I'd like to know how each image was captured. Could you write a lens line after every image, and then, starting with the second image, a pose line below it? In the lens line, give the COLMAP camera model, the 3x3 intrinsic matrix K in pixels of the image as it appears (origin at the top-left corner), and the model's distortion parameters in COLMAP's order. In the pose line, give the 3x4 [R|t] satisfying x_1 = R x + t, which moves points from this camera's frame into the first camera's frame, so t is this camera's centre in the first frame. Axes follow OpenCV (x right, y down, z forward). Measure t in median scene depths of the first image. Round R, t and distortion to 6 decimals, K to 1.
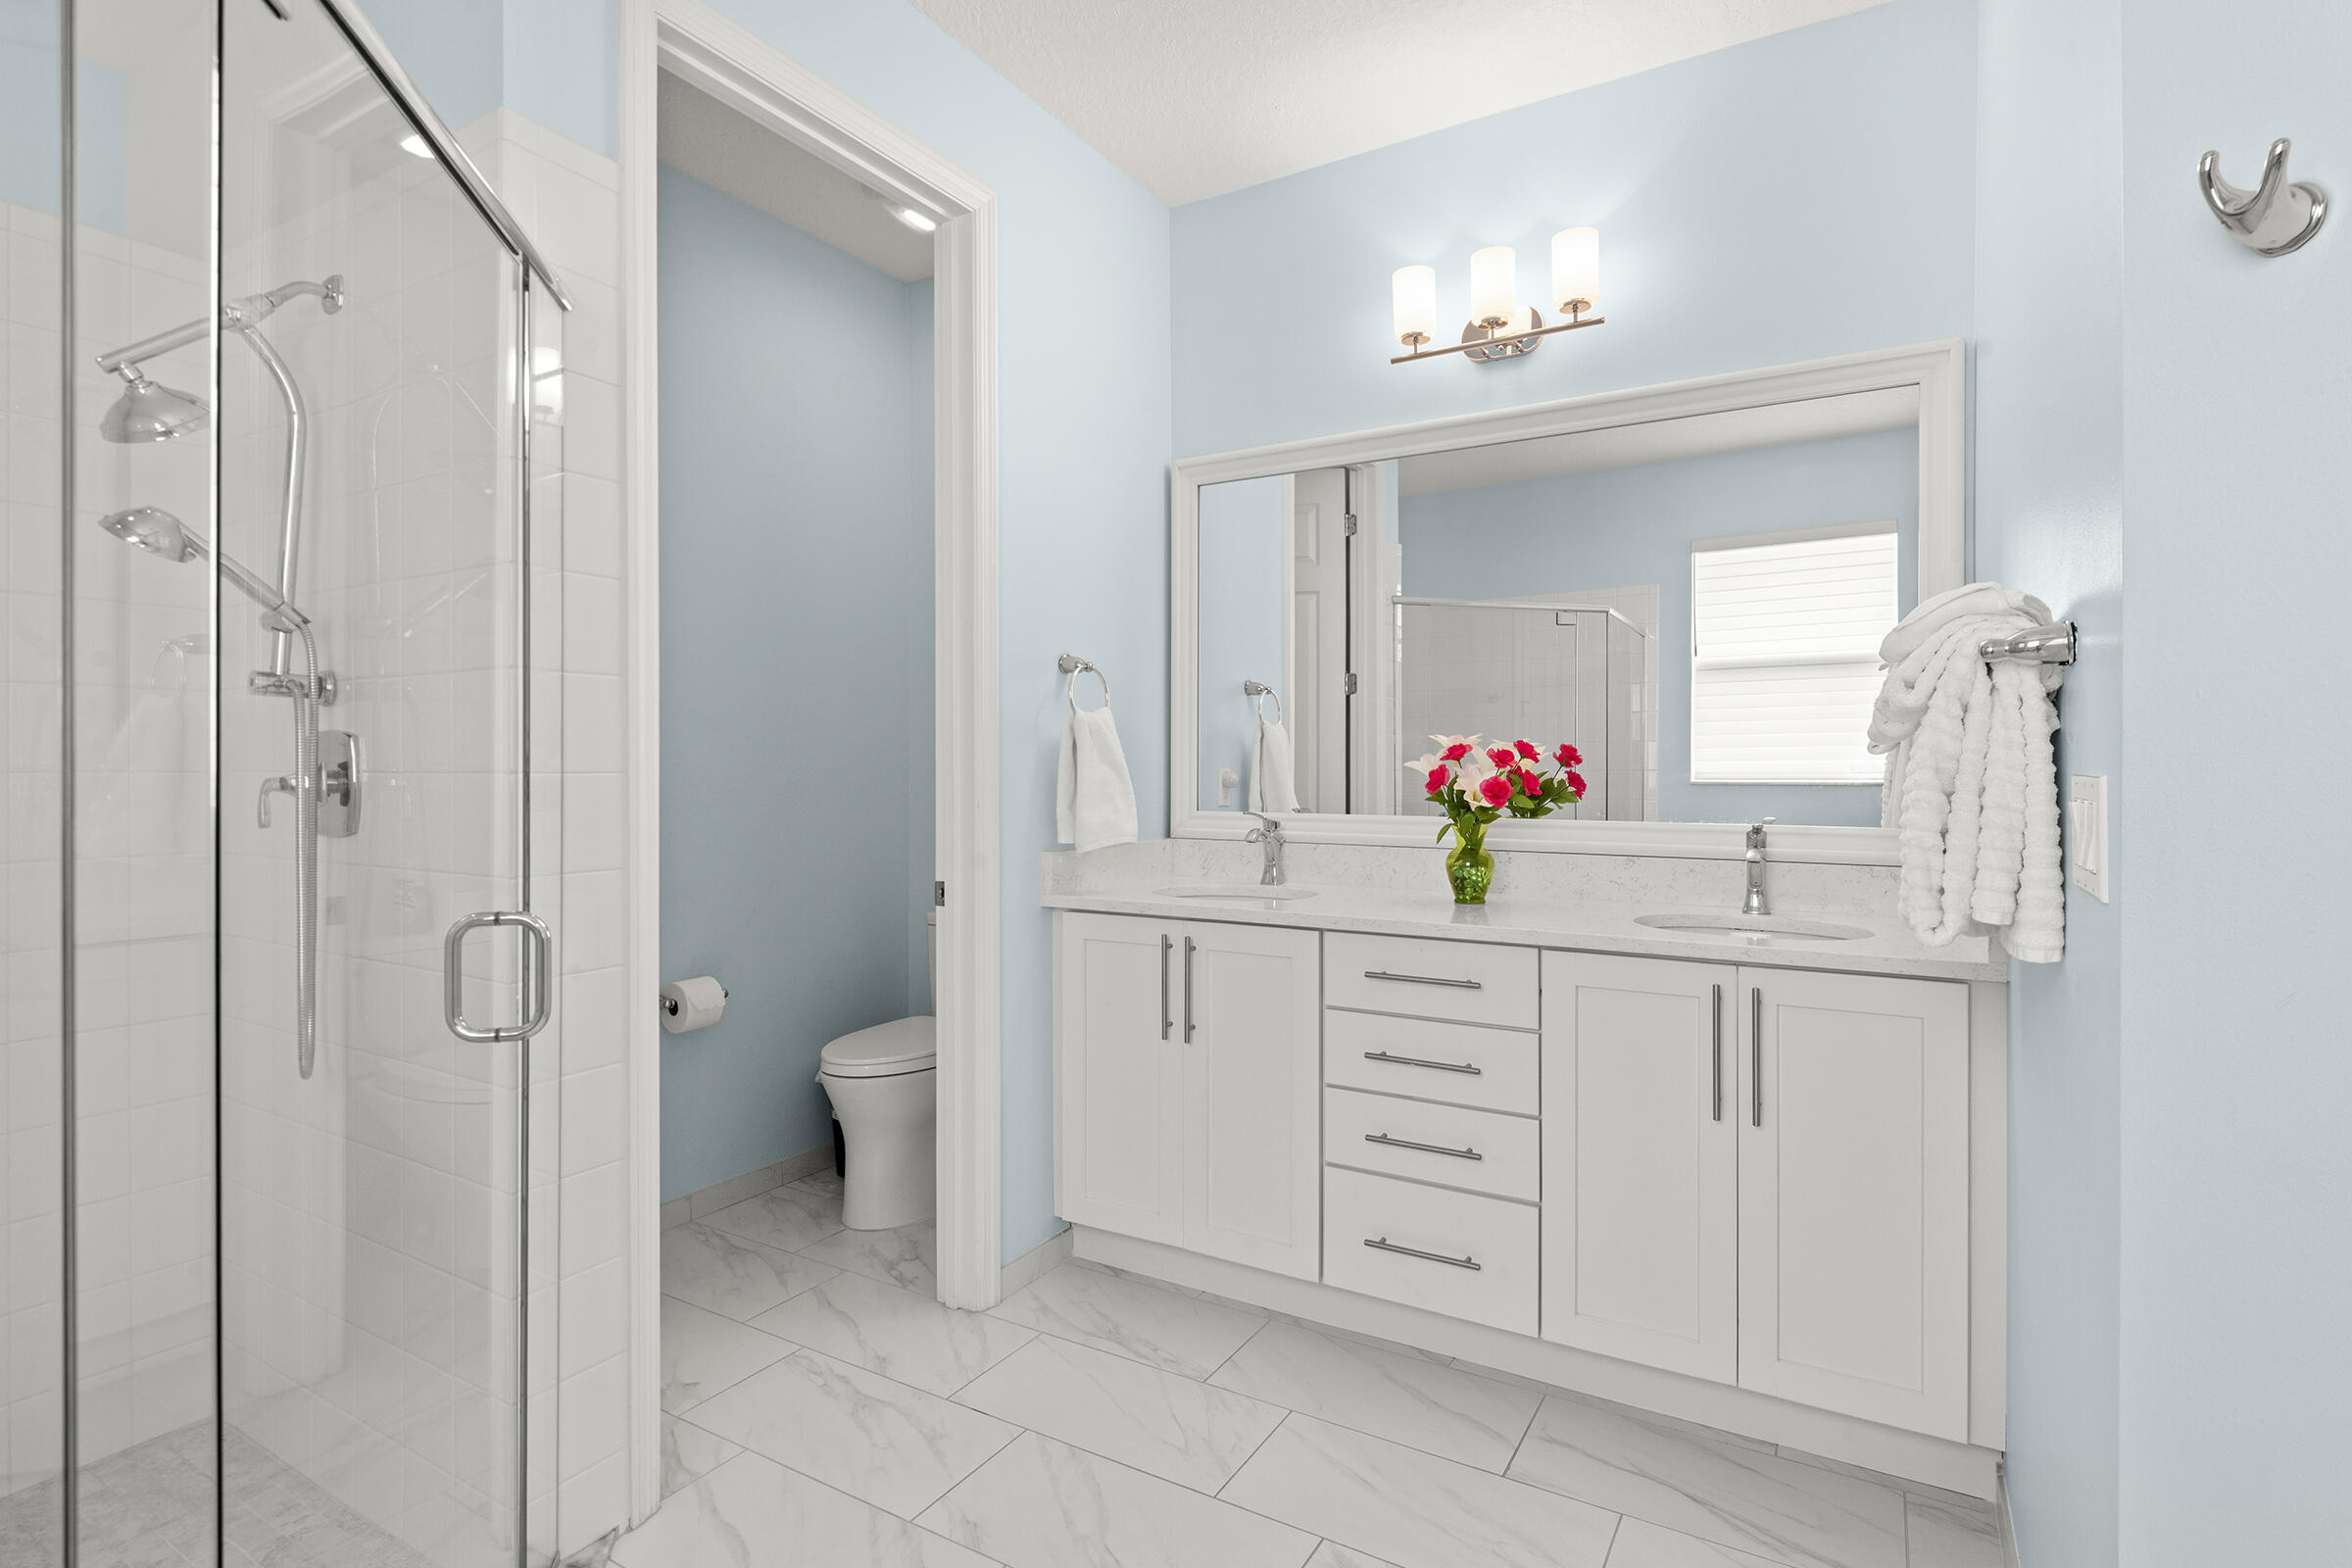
lens RADIAL K [[1168.4, 0, 1189.2], [0, 1168.4, 762.3], [0, 0, 1]] dist [0.222613, 0.000026]
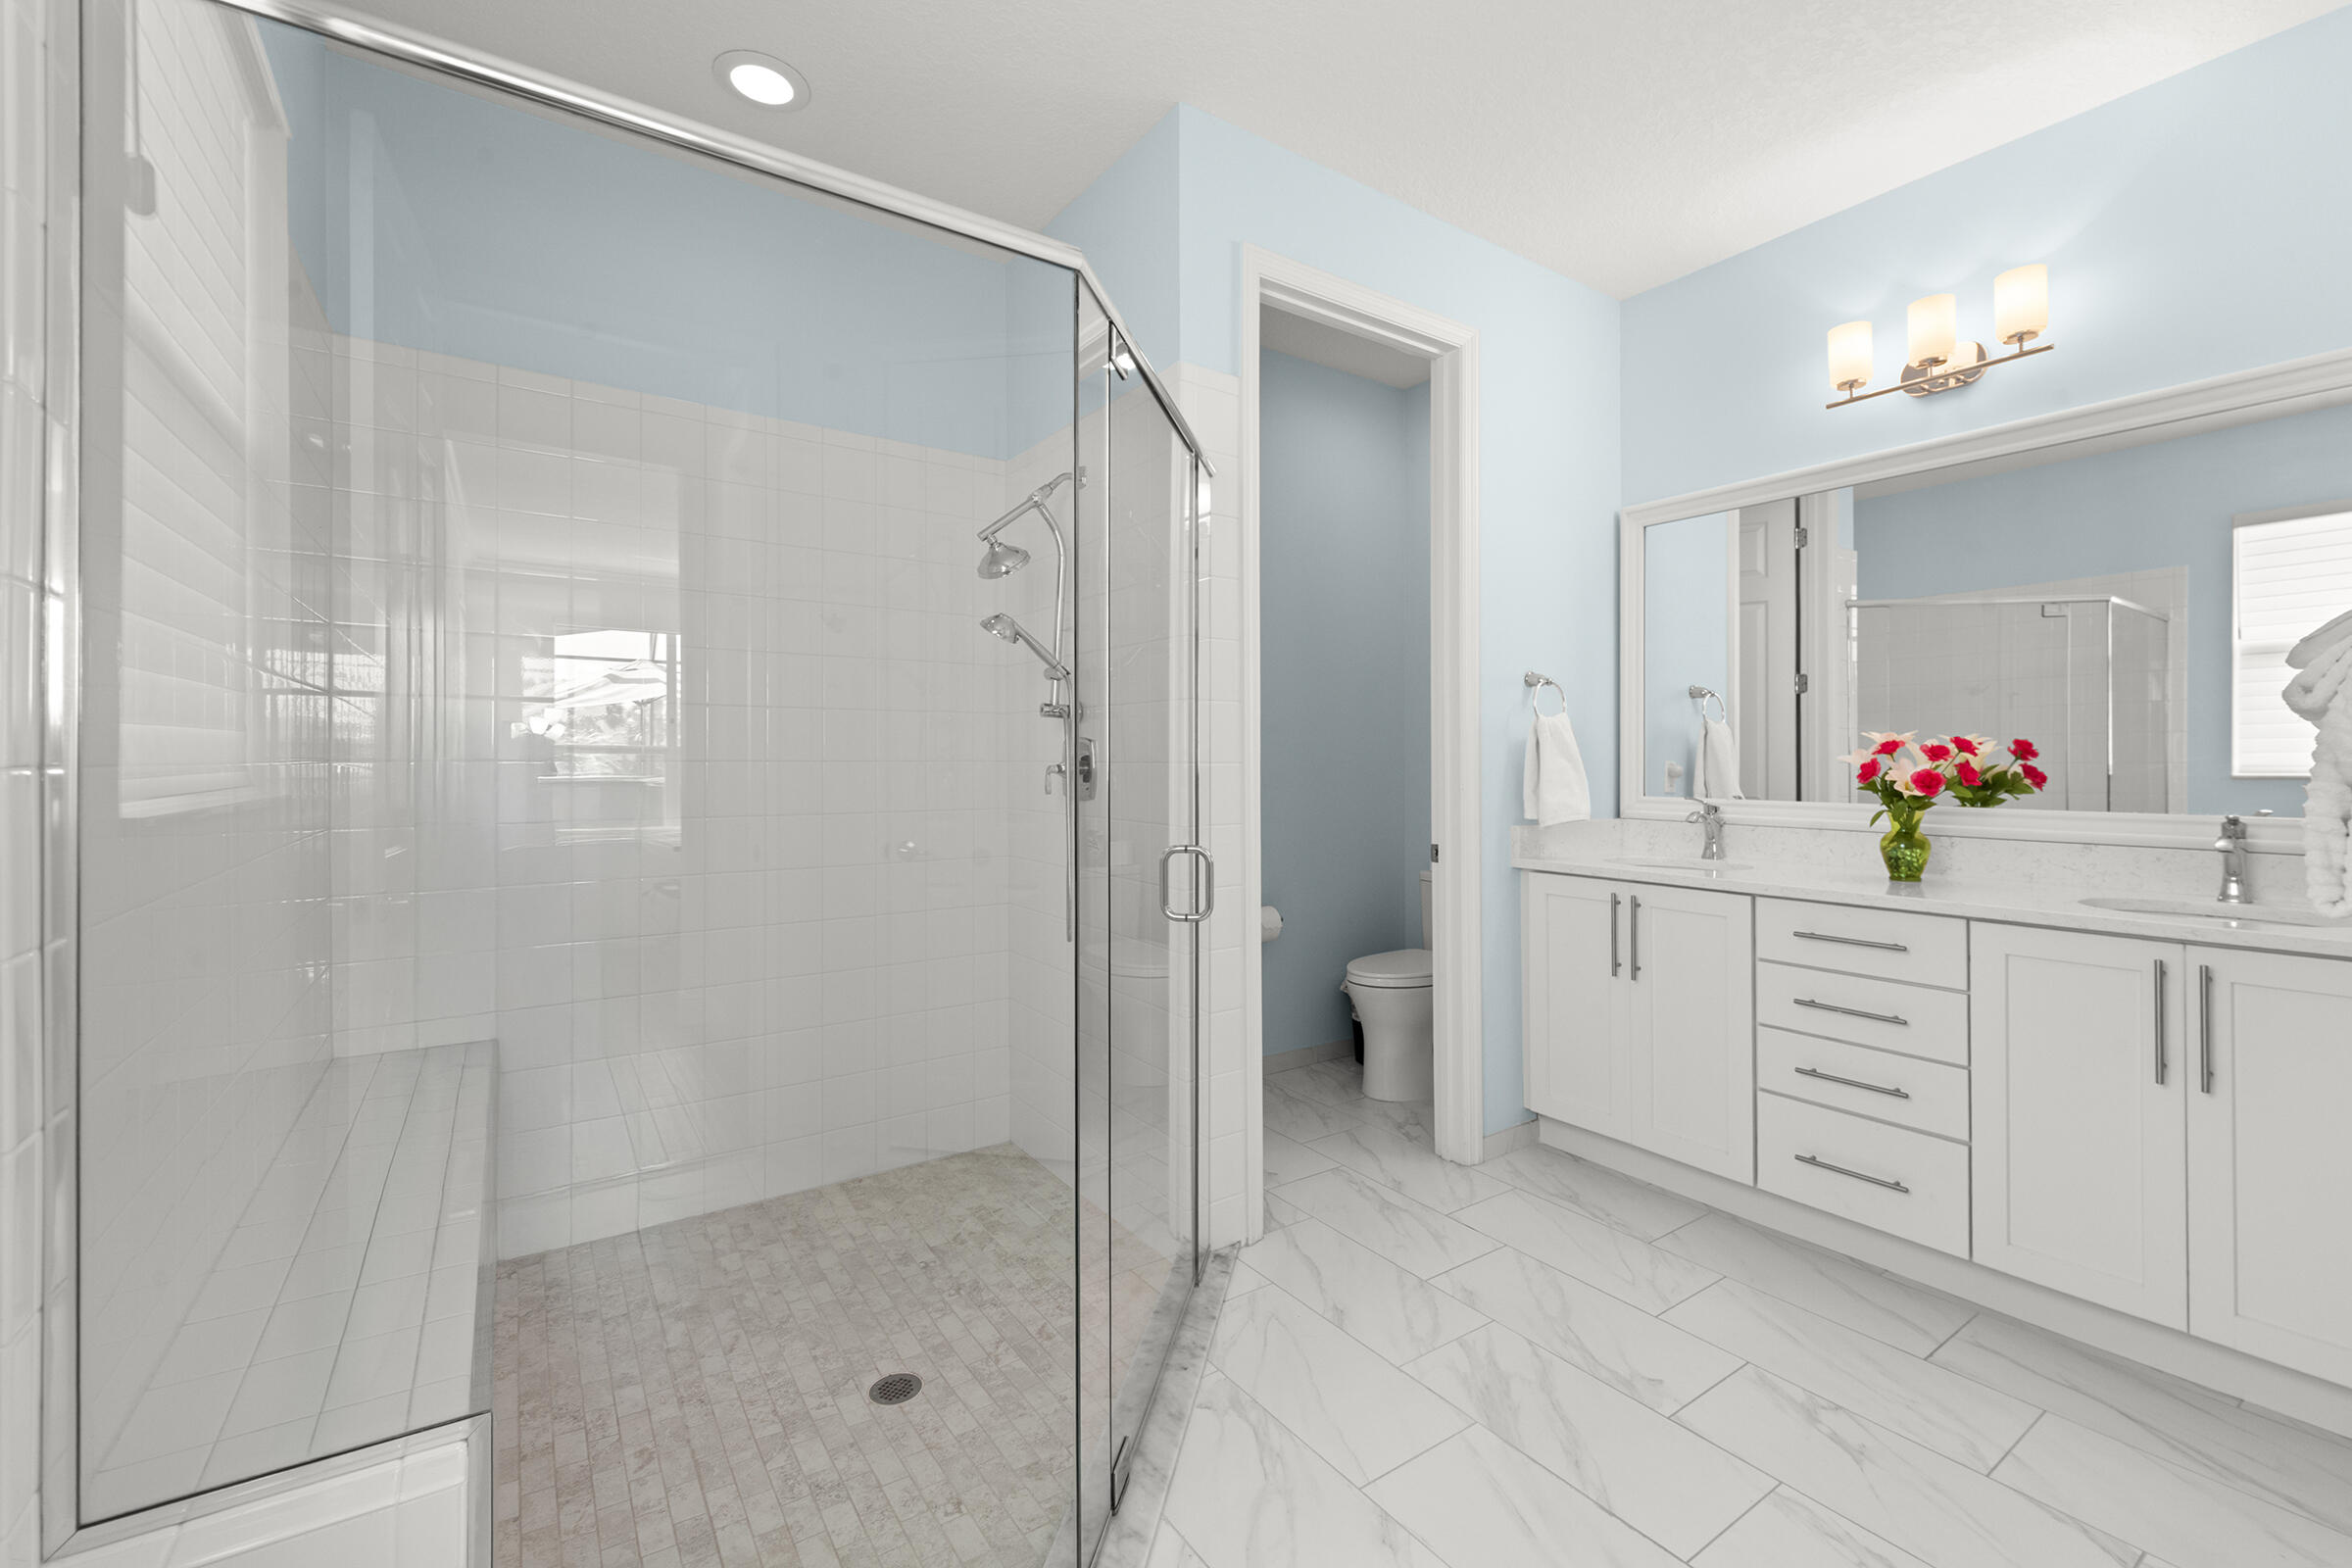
lens RADIAL K [[1009.7, 0, 1182.5], [0, 1009.7, 748.0], [0, 0, 1]] dist [-0.018518, 0.000456]
pose [[0.907170, -0.003533, -0.420749, 0.010667], [0.000707, 0.999976, -0.006872, -0.001498], [0.420763, 0.005937, 0.907151, -0.132026]]
